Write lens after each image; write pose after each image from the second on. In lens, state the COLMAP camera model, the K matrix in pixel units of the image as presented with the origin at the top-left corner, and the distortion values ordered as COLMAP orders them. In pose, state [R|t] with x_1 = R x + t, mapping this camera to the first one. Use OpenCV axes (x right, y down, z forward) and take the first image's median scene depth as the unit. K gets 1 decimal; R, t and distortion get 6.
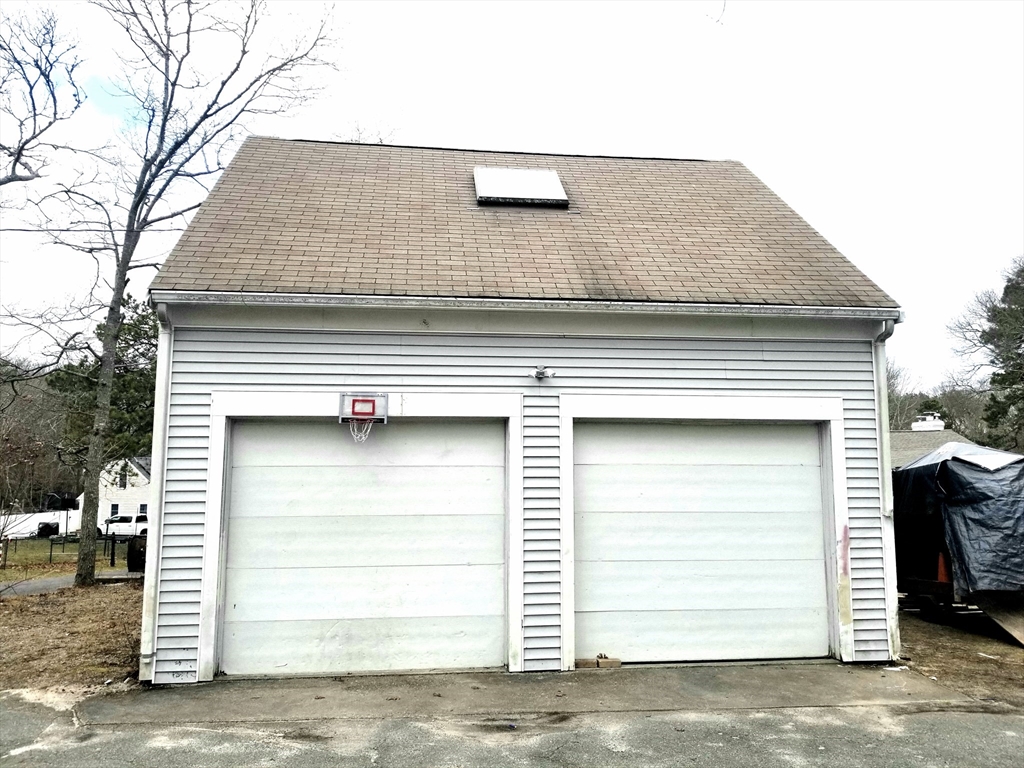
lens RADIAL K [[797.9, 0, 512.0], [0, 797.9, 384.0], [0, 0, 1]] dist [0.087701, -0.171794]
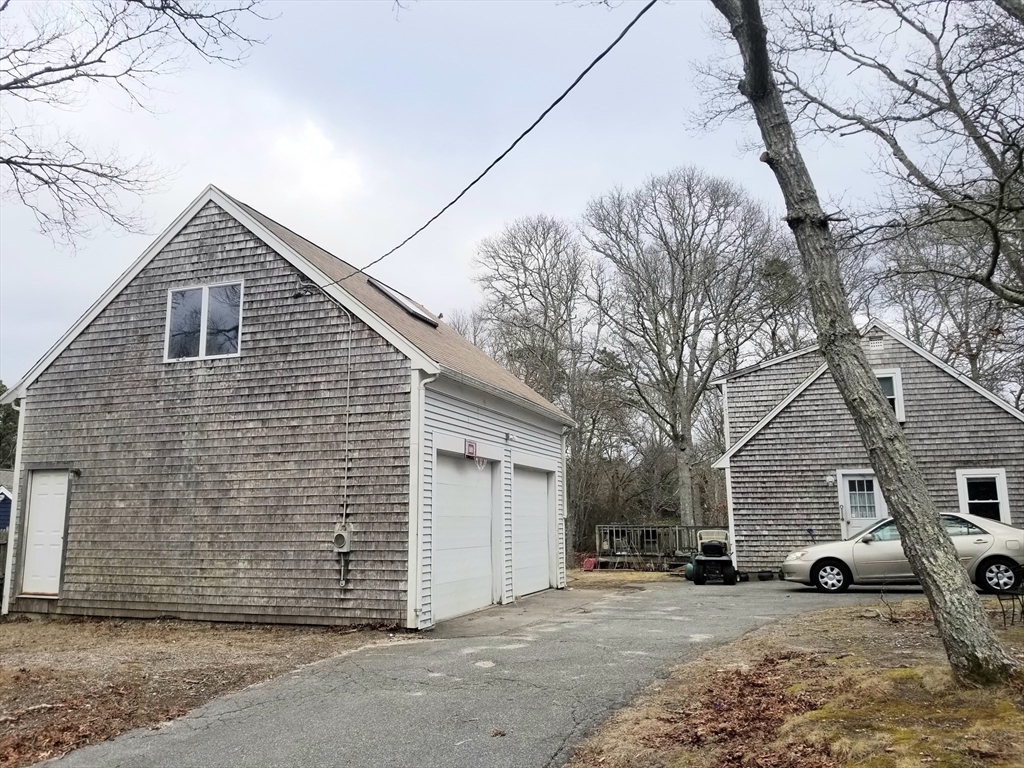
lens RADIAL K [[790.6, 0, 510.4], [0, 790.6, 379.0], [0, 0, 1]] dist [0.081596, -0.169433]
pose [[0.453392, 0.154545, 0.877811, -1.577638], [-0.105187, 0.987248, -0.119483, 0.071484], [-0.885083, -0.038162, 0.463866, 0.184816]]
